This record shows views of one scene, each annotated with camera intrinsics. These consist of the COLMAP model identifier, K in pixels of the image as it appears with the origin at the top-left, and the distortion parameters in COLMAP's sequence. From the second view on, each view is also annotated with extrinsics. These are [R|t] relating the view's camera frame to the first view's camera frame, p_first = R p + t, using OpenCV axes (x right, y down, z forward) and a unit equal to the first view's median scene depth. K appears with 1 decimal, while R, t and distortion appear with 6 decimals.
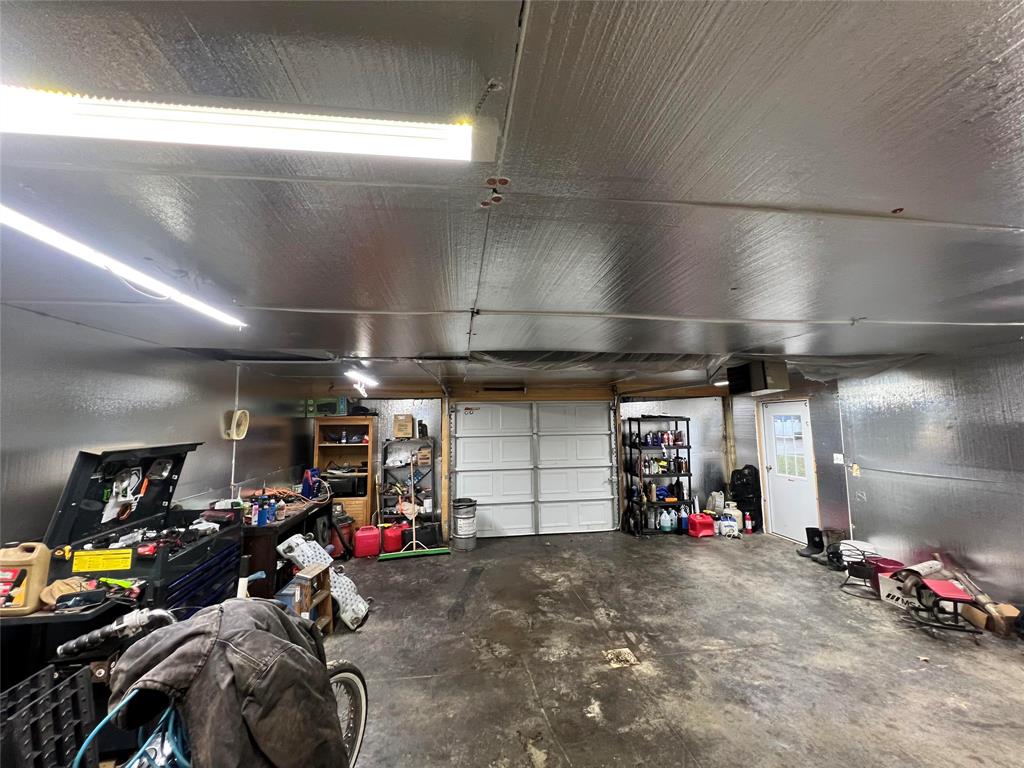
lens RADIAL K [[407.7, 0, 511.7], [0, 407.7, 379.8], [0, 0, 1]] dist [-0.001305, 0.000231]
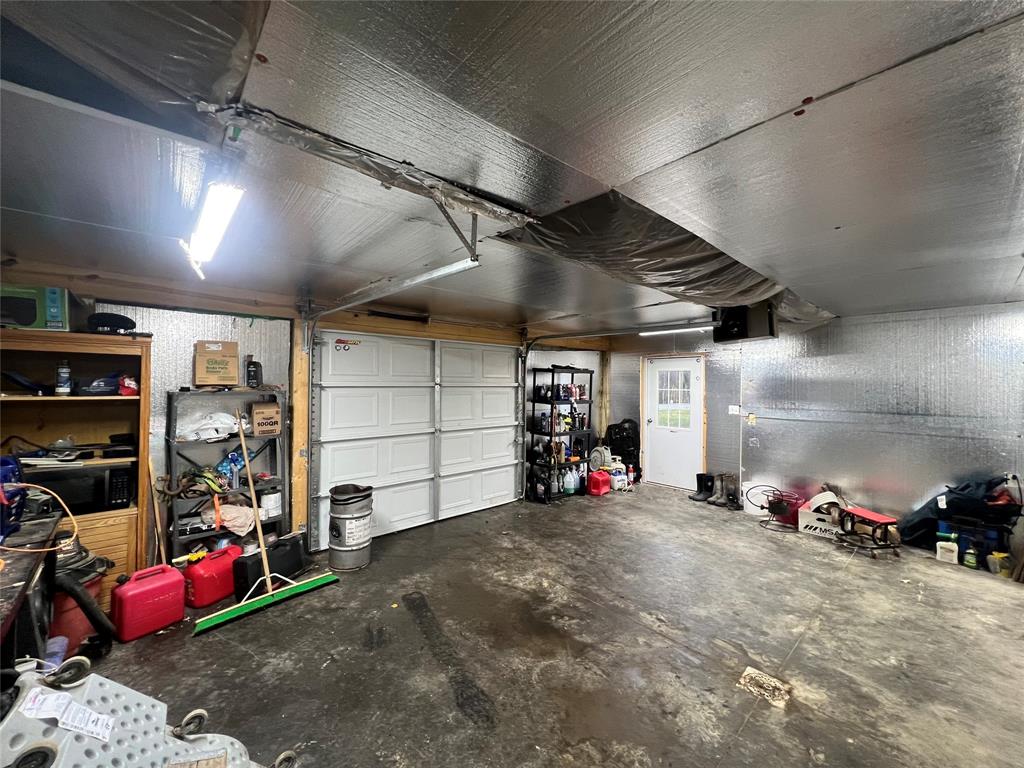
lens RADIAL K [[407.7, 0, 511.7], [0, 407.7, 379.8], [0, 0, 1]] dist [-0.001305, 0.000231]
pose [[0.822159, 0.026813, 0.568626, -0.258486], [-0.079389, 0.994529, 0.067889, 0.070360], [-0.563695, -0.100958, 0.819790, 0.365296]]
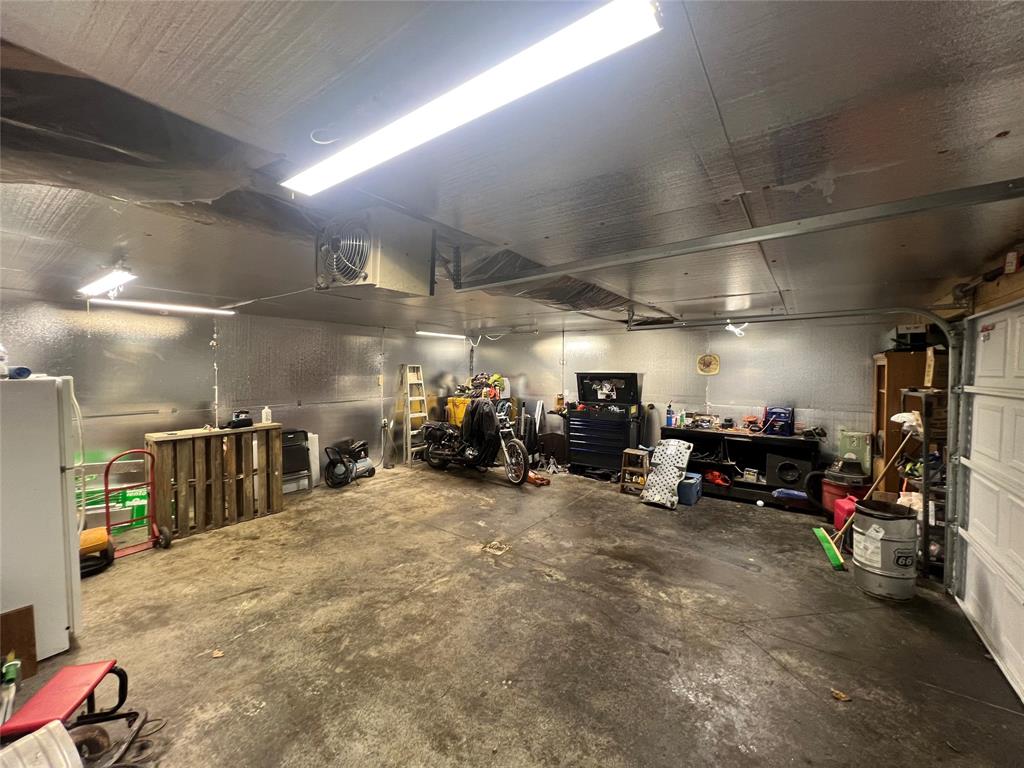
lens RADIAL K [[407.7, 0, 511.7], [0, 407.7, 379.8], [0, 0, 1]] dist [-0.001305, 0.000231]
pose [[-0.685013, 0.029205, -0.727945, 0.577852], [0.078400, 0.996349, -0.033803, 0.105847], [0.724300, -0.080227, -0.684802, 0.983425]]
